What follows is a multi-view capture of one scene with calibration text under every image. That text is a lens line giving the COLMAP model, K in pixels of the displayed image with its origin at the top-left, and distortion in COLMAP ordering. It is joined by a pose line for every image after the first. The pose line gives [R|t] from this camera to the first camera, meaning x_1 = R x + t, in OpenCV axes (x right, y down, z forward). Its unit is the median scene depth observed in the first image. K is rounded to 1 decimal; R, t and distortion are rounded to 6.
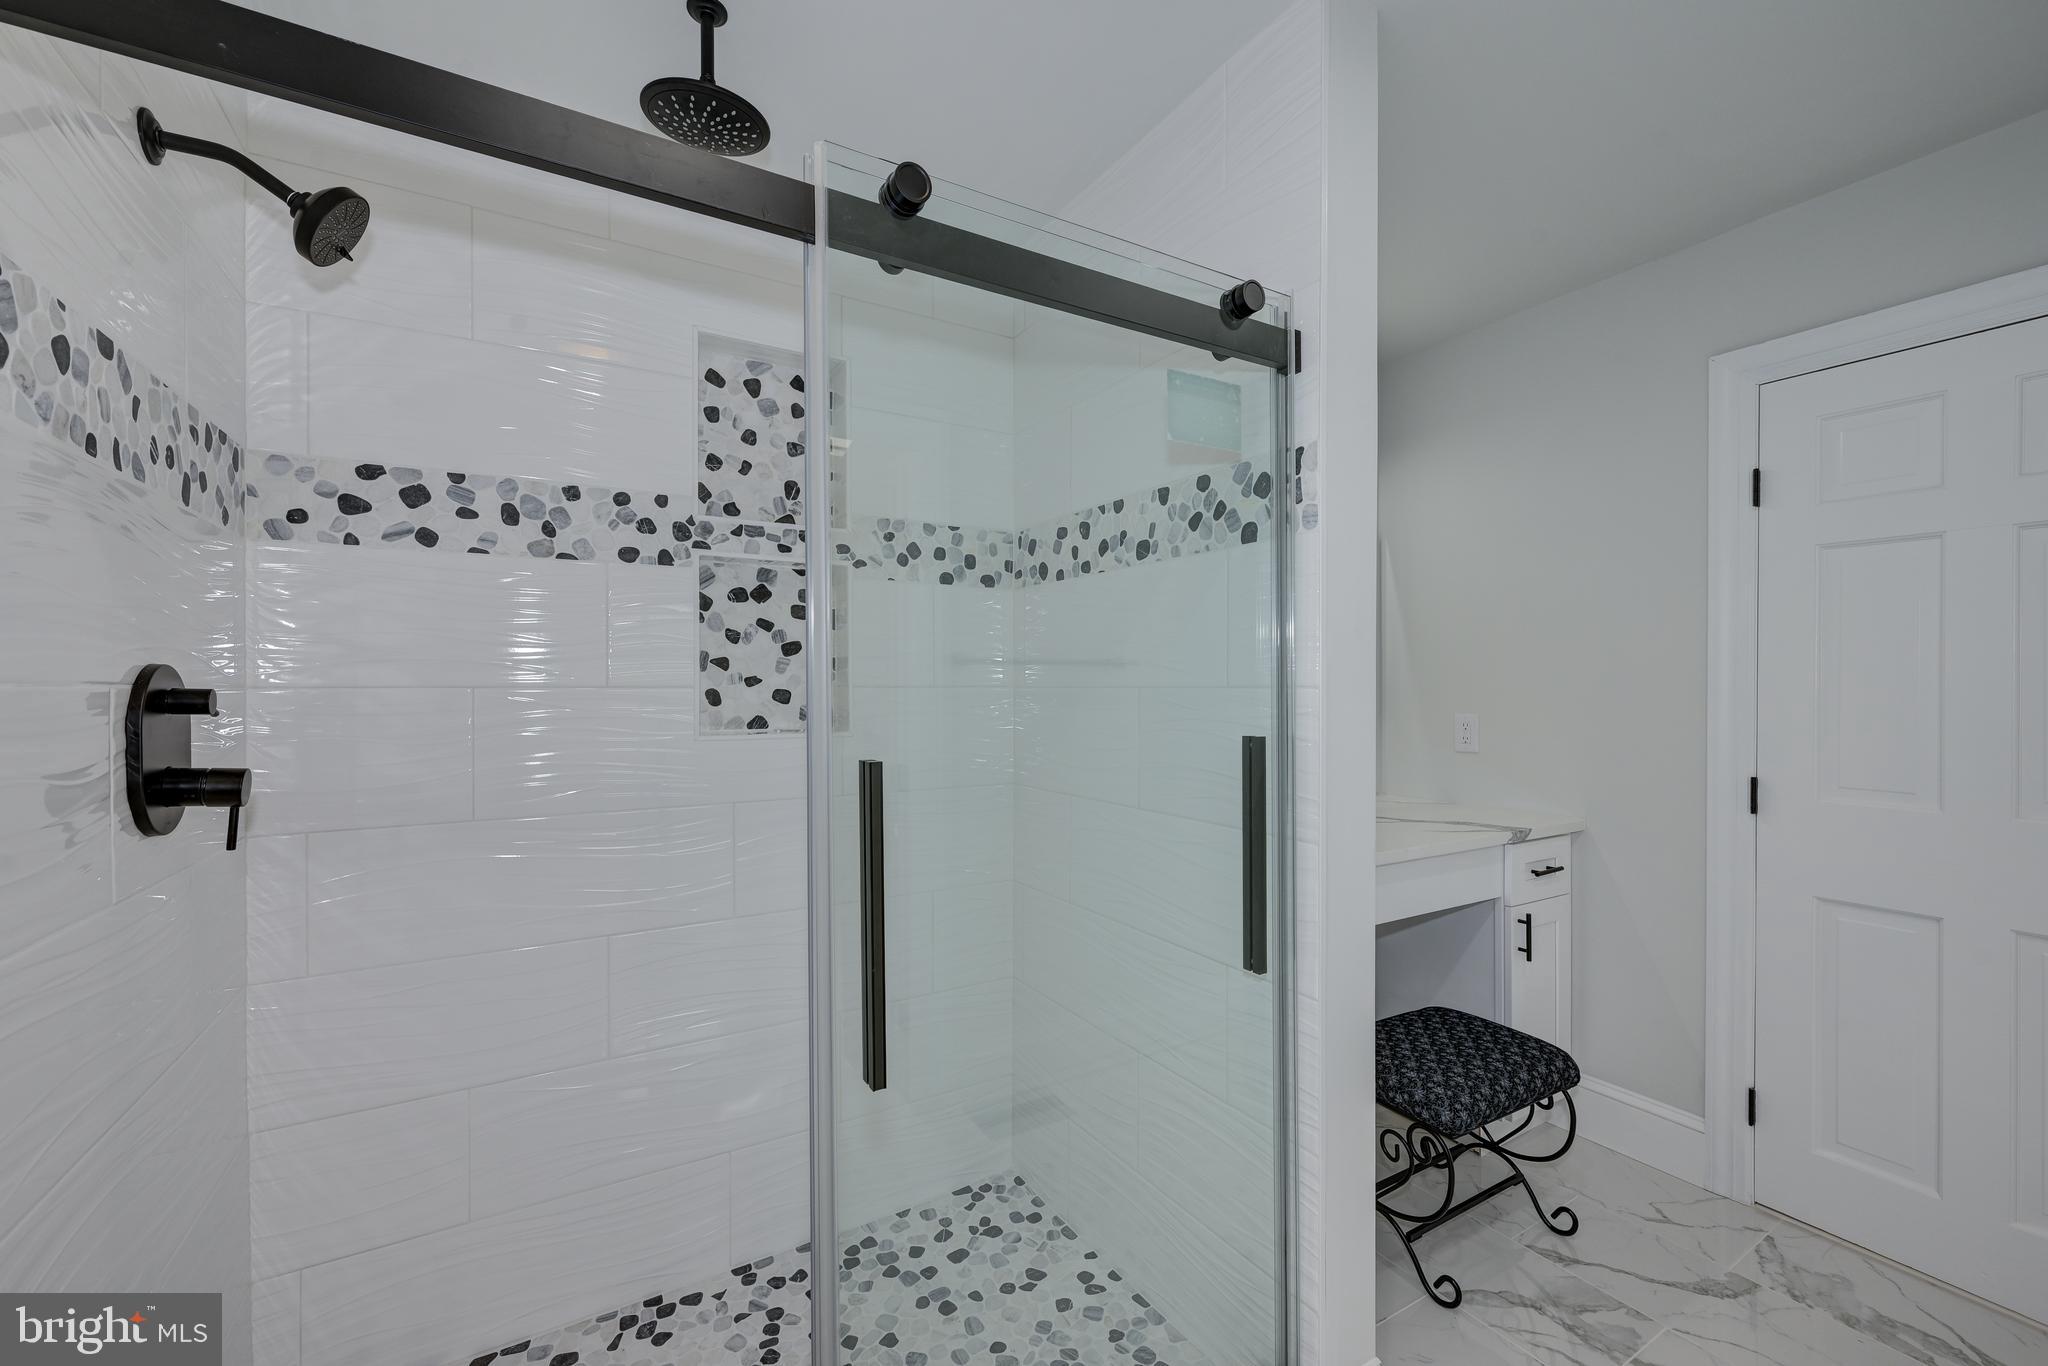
lens RADIAL K [[832.2, 0, 1027.6], [0, 832.2, 685.3], [0, 0, 1]] dist [-0.000148, 0.000278]
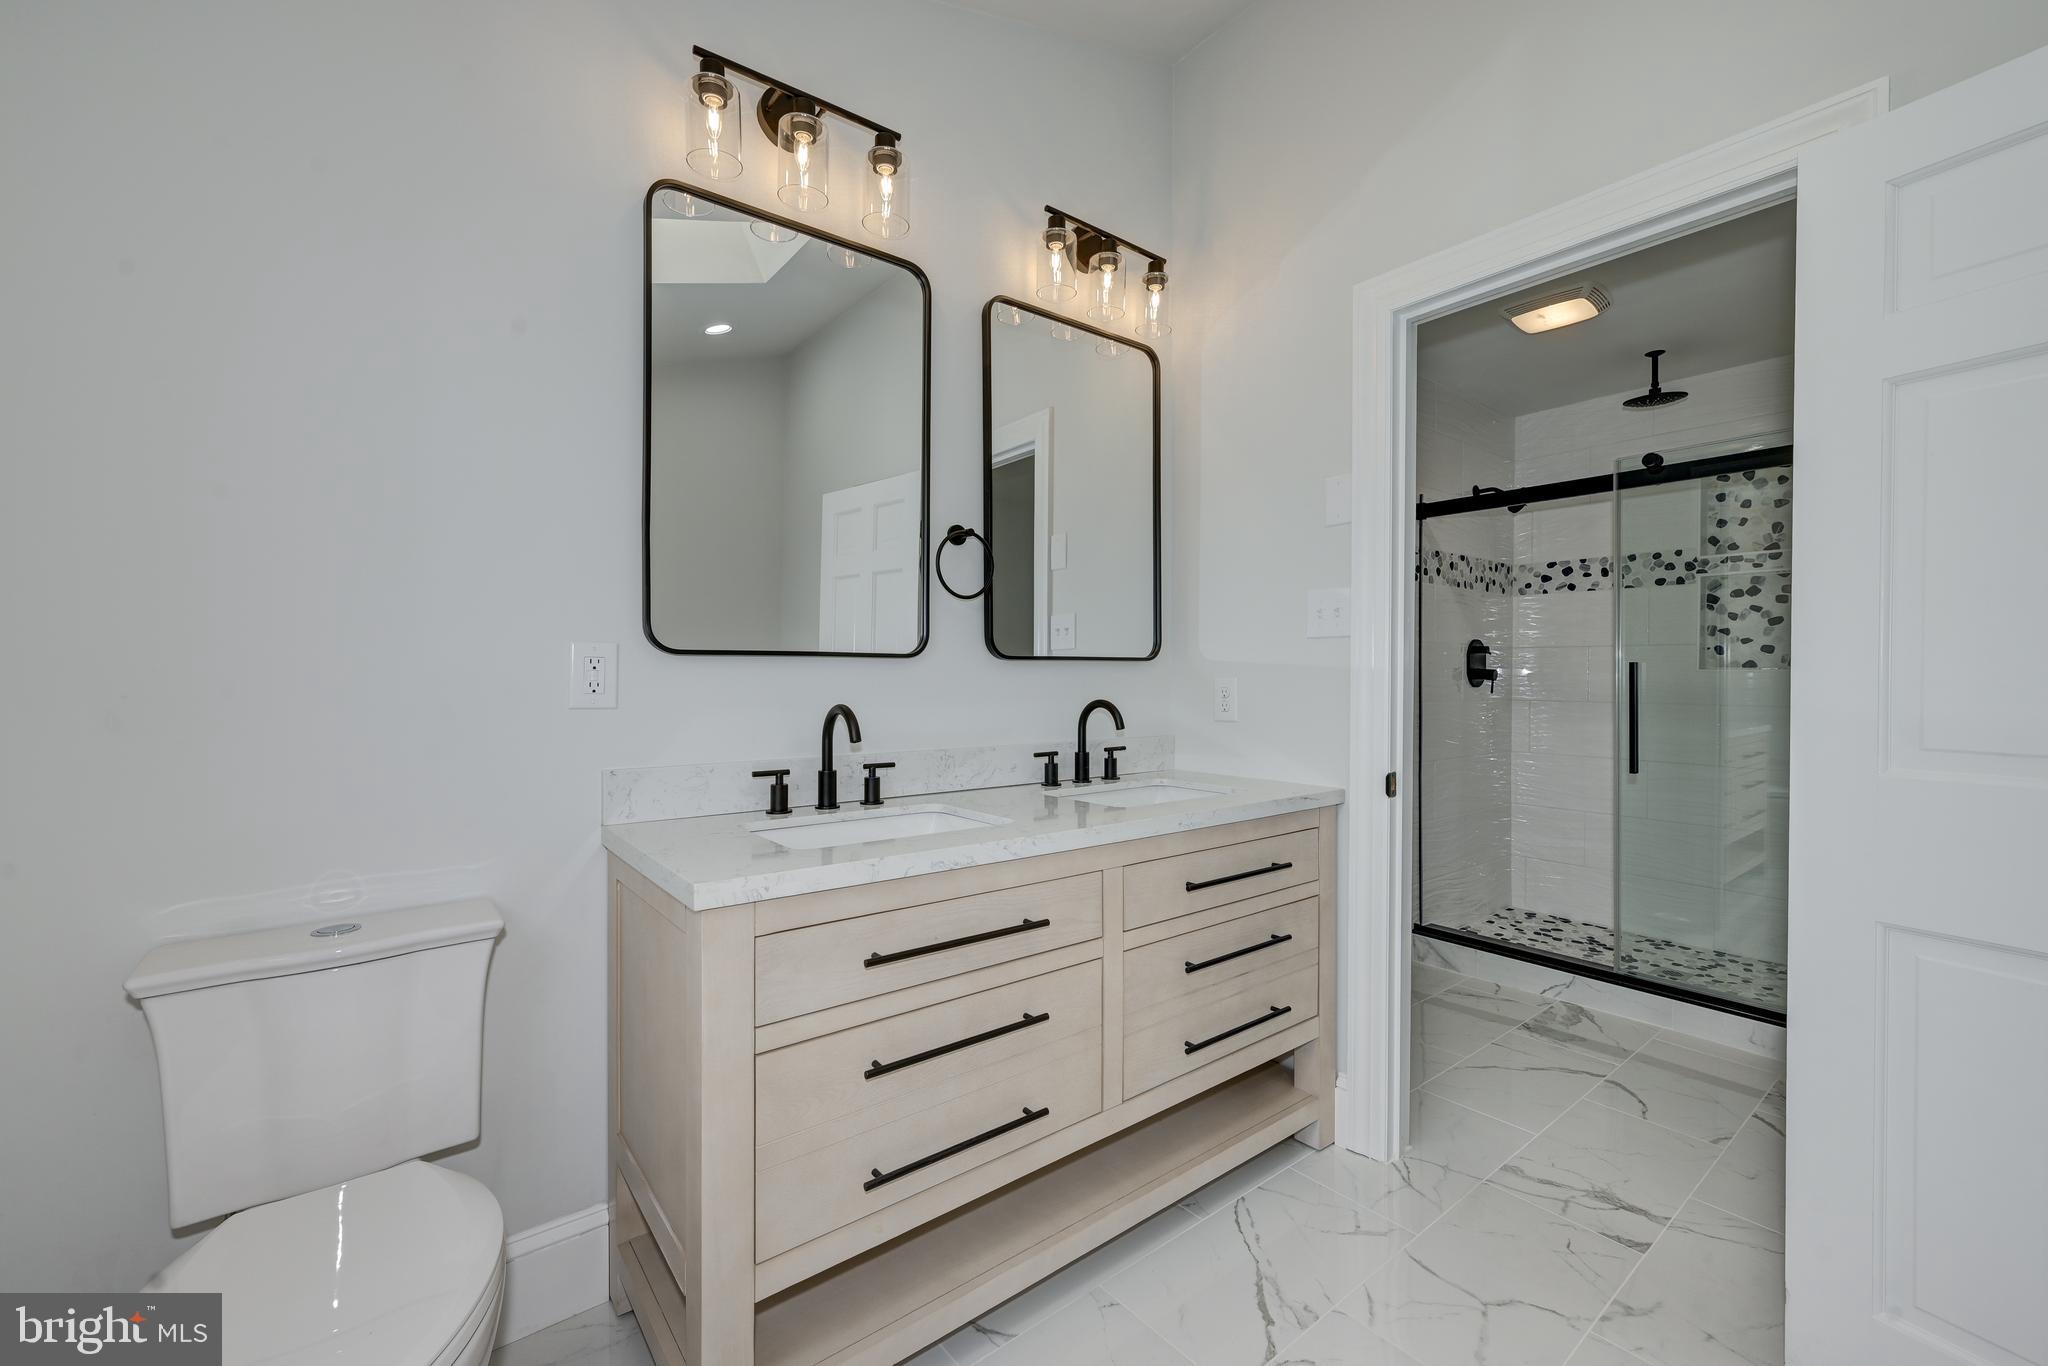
lens RADIAL K [[832.2, 0, 1027.6], [0, 832.2, 685.3], [0, 0, 1]] dist [-0.000148, 0.000278]
pose [[0.125620, 0.014894, -0.991967, 1.378323], [-0.005556, 0.999882, 0.014309, 0.081266], [0.992063, 0.003714, 0.125688, -0.830053]]
